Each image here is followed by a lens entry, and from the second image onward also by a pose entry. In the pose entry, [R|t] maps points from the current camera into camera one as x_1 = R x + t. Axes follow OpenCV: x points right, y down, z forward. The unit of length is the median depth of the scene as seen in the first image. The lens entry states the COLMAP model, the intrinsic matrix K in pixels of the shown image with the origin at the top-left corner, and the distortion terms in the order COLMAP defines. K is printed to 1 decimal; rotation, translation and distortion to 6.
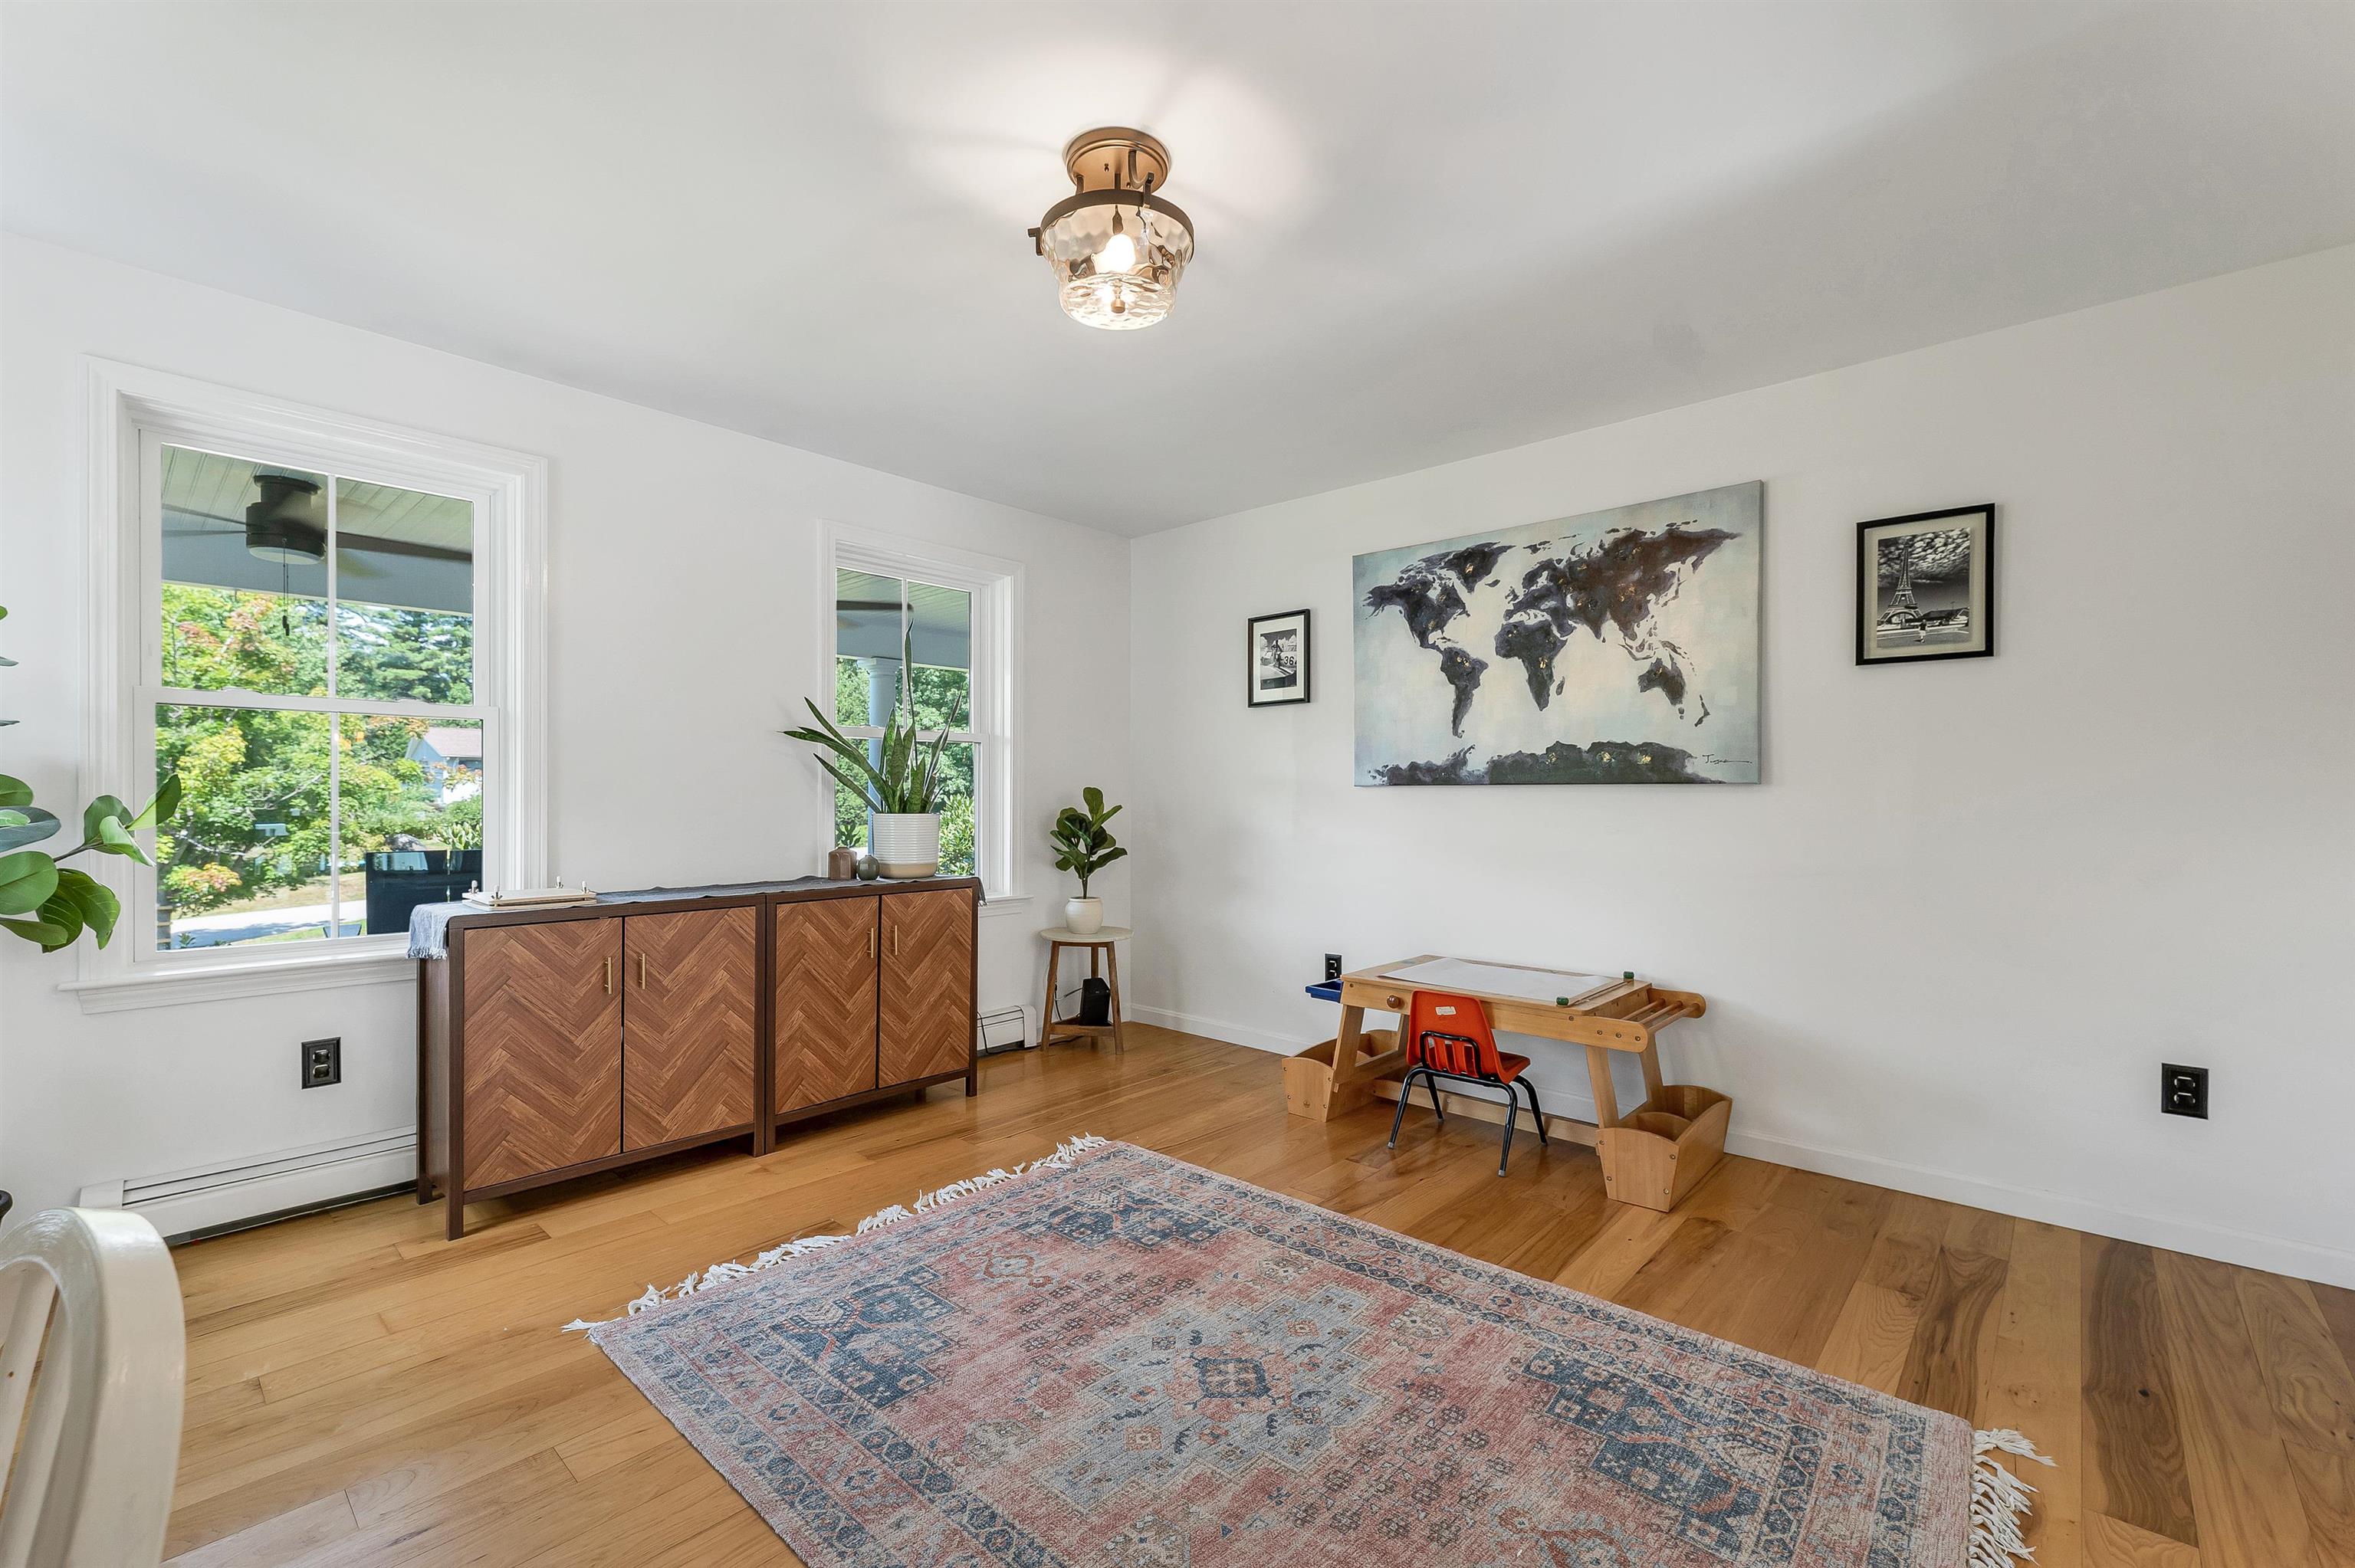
lens RADIAL K [[982.7, 0, 1176.6], [0, 982.7, 795.6], [0, 0, 1]] dist [-0.001486, -0.000059]
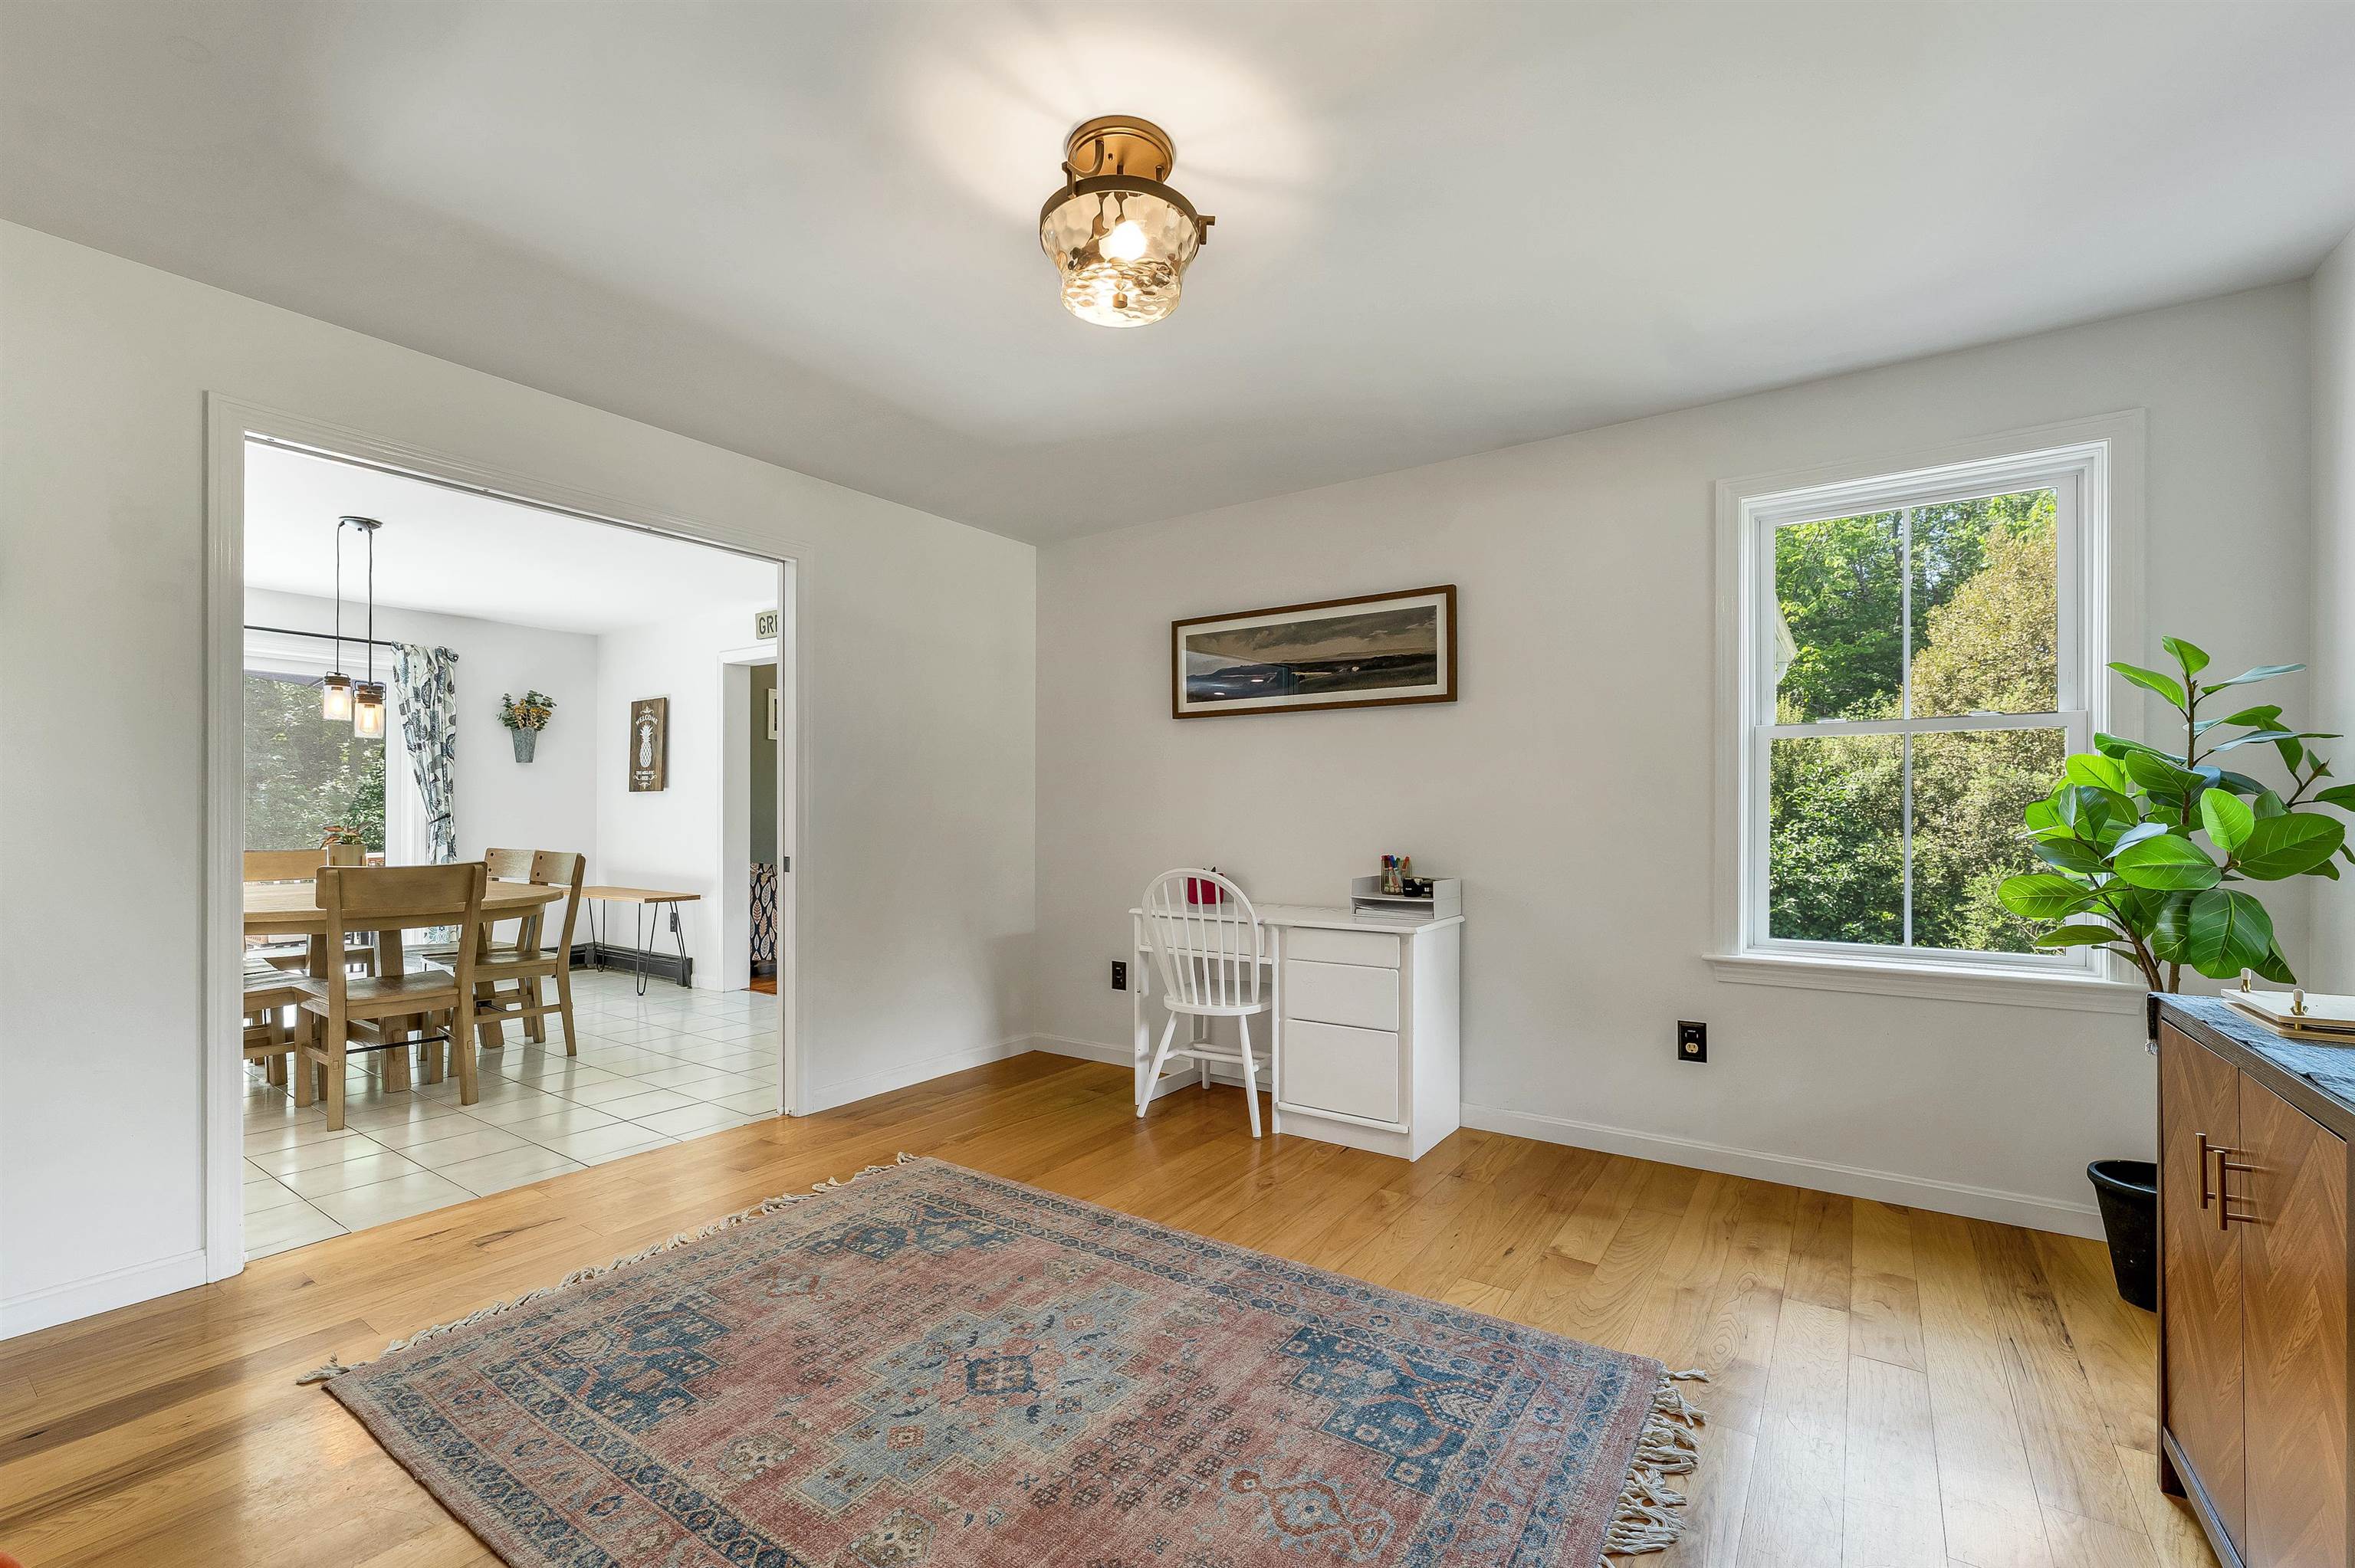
lens RADIAL K [[999.5, 0, 1190.8], [0, 999.5, 812.1], [0, 0, 1]] dist [-0.002678, -0.000250]
pose [[-0.989292, -0.002721, -0.145923, 0.011846], [-0.002096, 0.999988, -0.004438, 0.003130], [0.145933, -0.004085, -0.989286, 1.941827]]
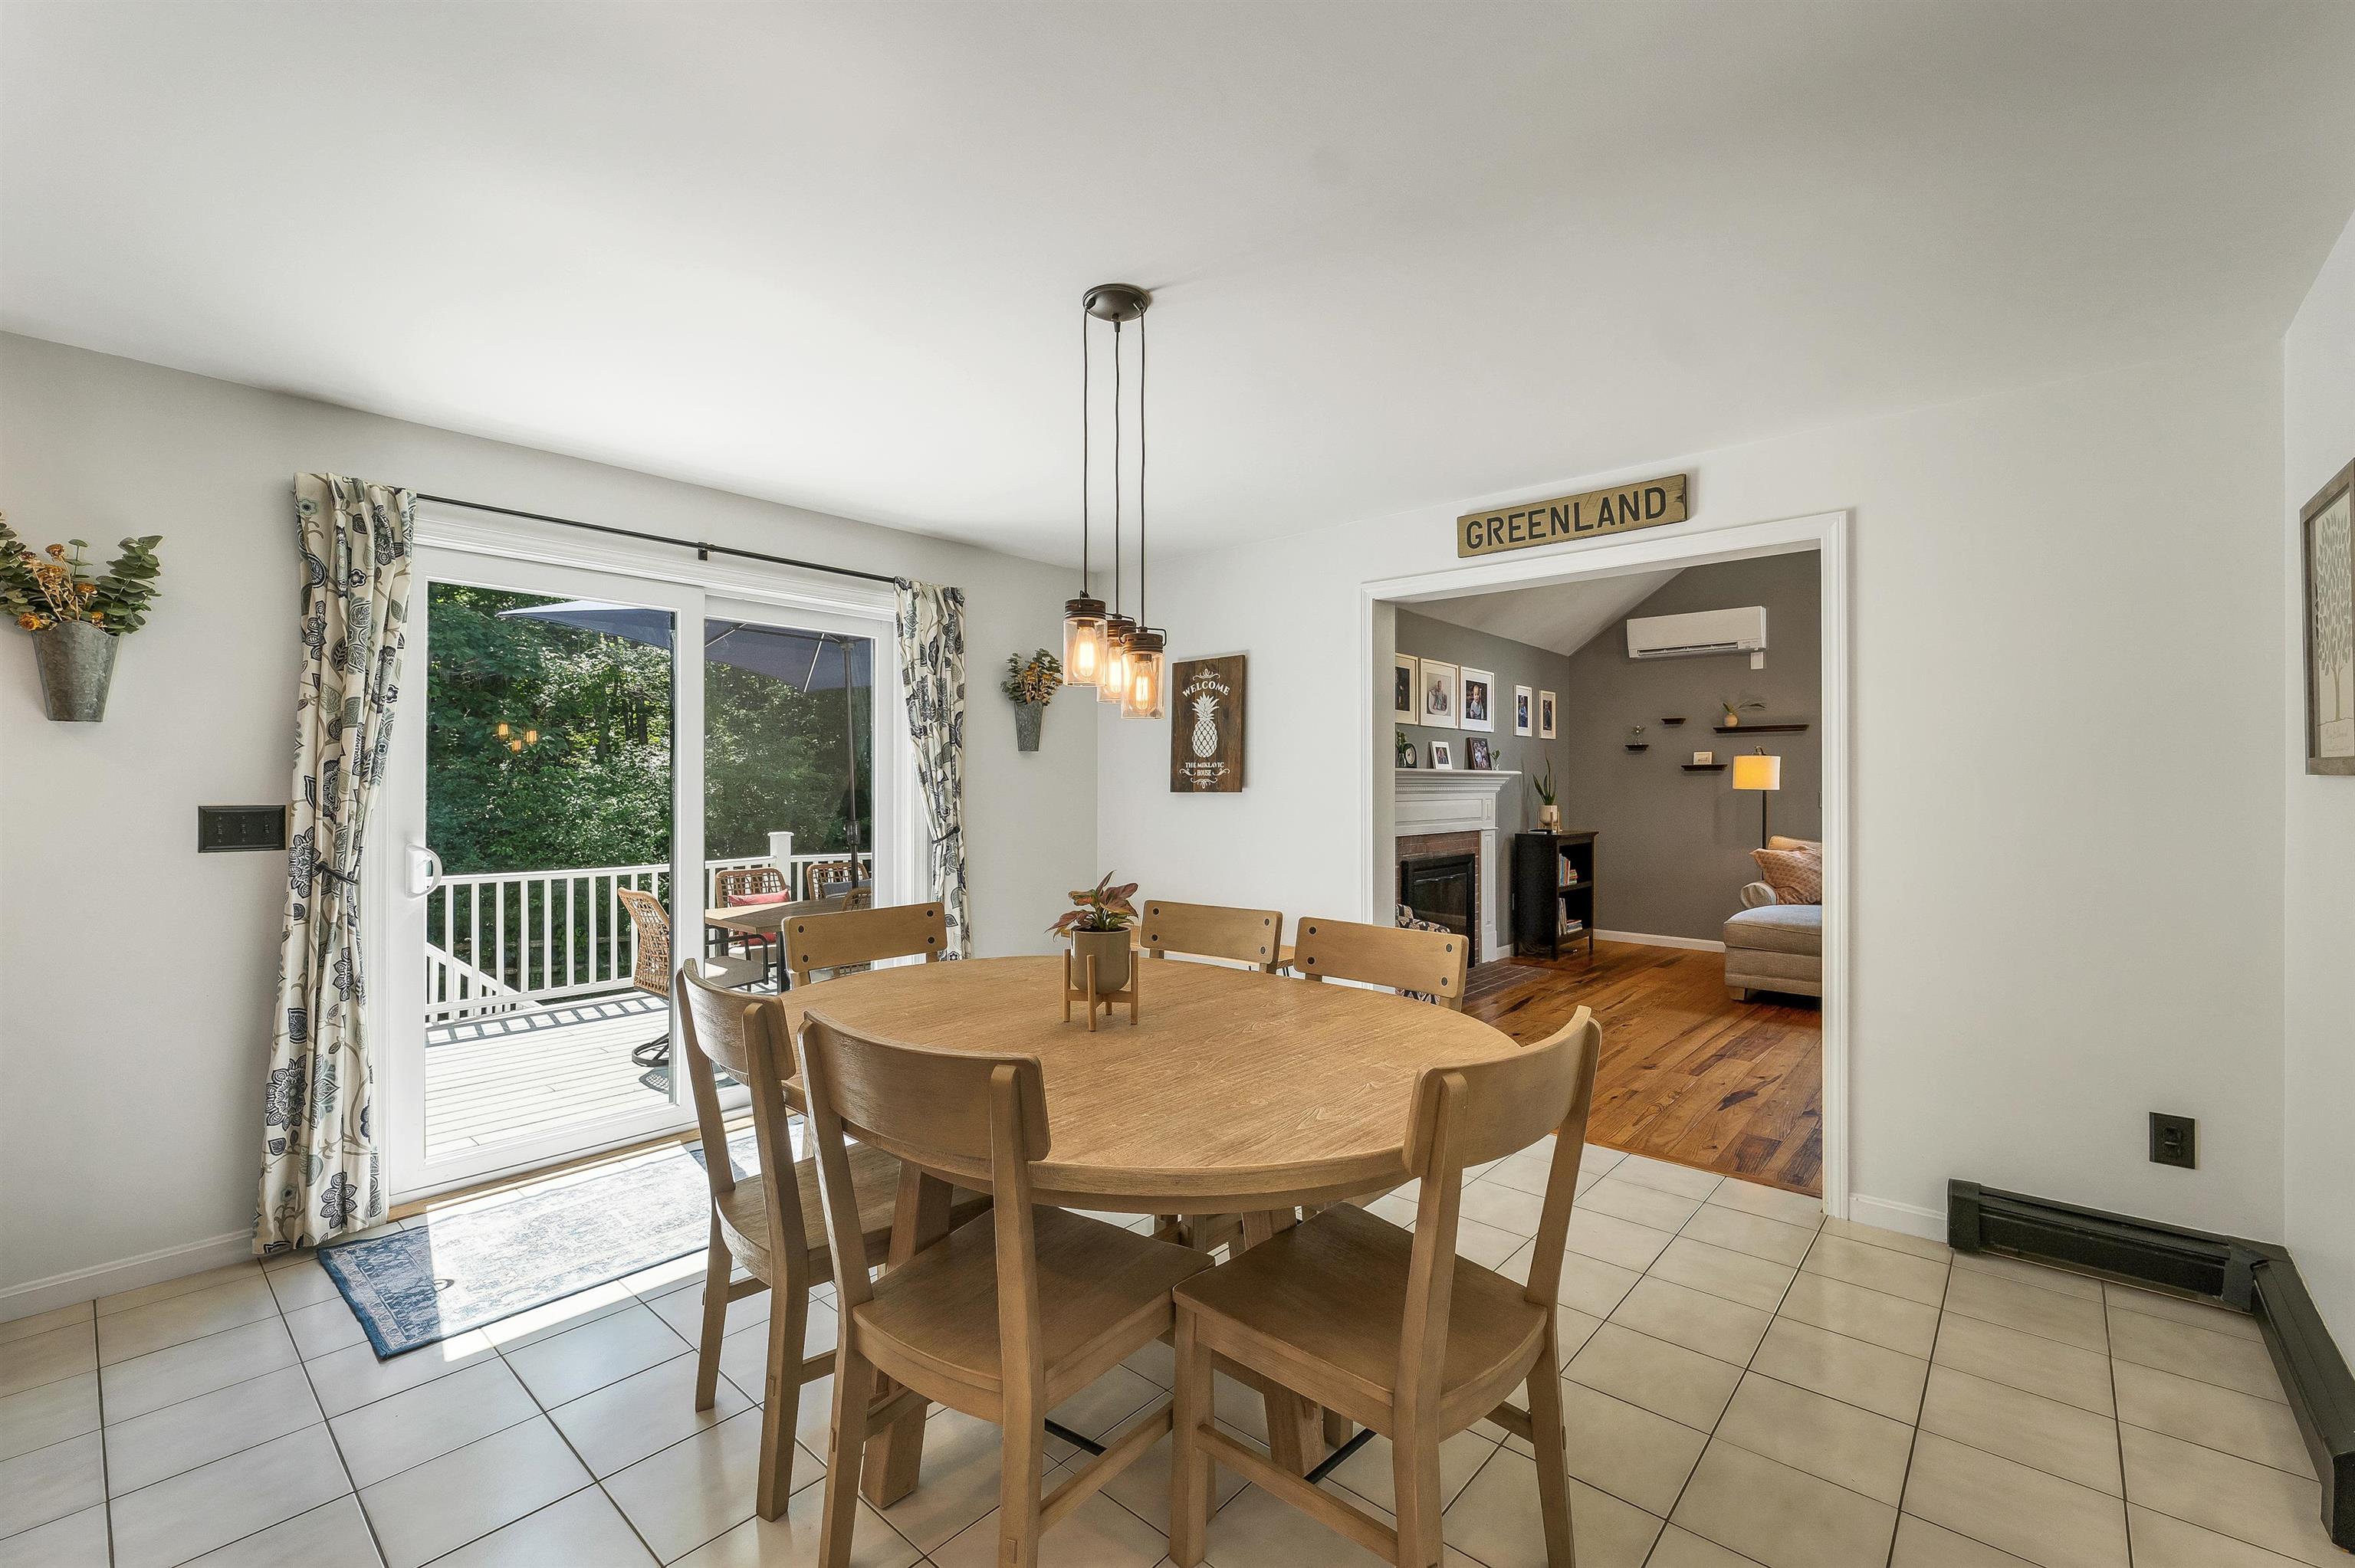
lens RADIAL K [[983.7, 0, 1177.5], [0, 983.7, 784.0], [0, 0, 1]] dist [-0.001834, -0.000091]
pose [[-0.999734, 0.000500, -0.023059, 1.425895], [0.000586, 0.999993, -0.003725, -0.085953], [0.023057, -0.003737, -0.999727, 0.651497]]
